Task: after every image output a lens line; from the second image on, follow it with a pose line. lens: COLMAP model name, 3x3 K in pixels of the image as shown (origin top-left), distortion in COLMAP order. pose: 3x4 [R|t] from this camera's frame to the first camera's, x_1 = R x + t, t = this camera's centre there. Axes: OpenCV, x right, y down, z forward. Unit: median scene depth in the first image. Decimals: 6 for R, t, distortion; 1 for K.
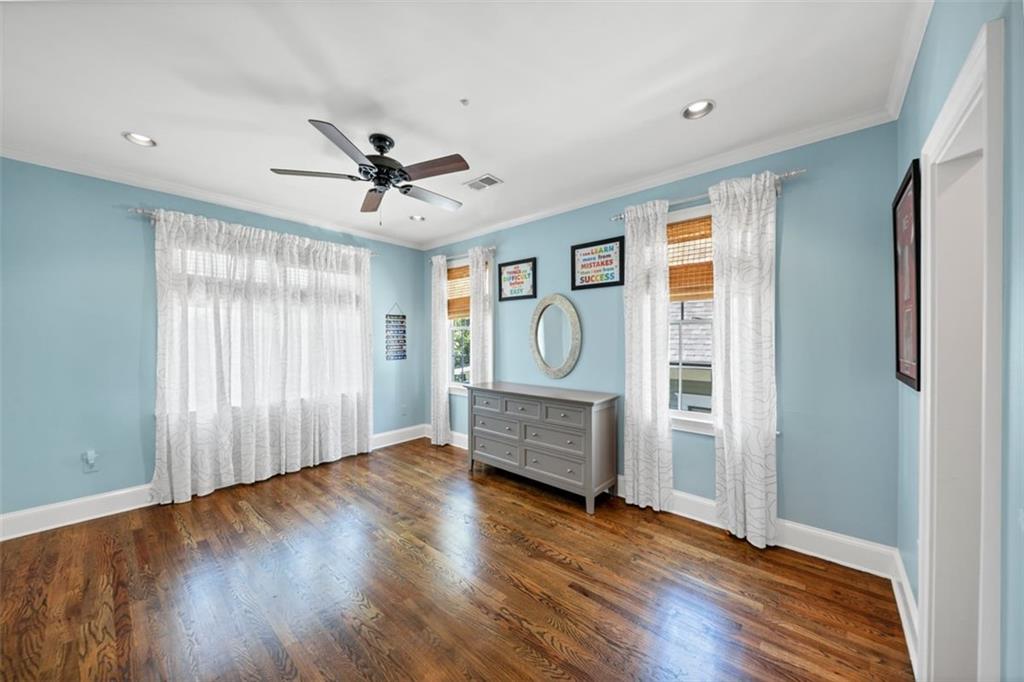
lens RADIAL K [[363.4, 0, 494.8], [0, 363.4, 337.8], [0, 0, 1]] dist [-0.000677, -0.004651]
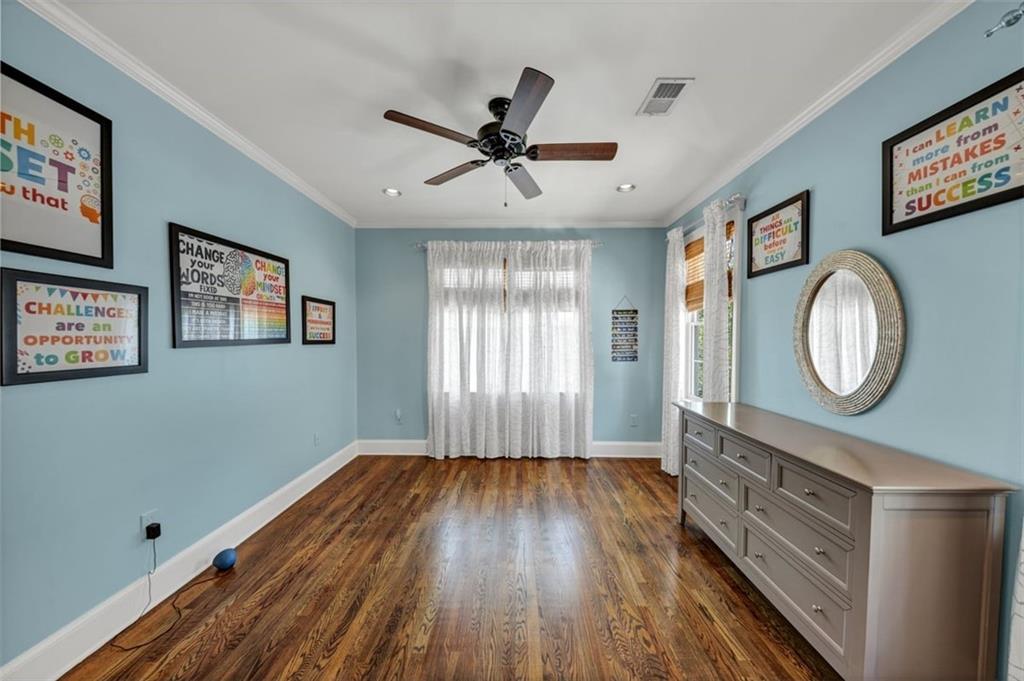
lens RADIAL K [[347.4, 0, 507.1], [0, 347.4, 344.0], [0, 0, 1]] dist [0.019803, -0.010538]
pose [[0.652071, 0.016974, -0.757968, 0.223724], [-0.002066, 0.999785, 0.020612, 0.002703], [0.758155, -0.011874, 0.651966, 0.304681]]
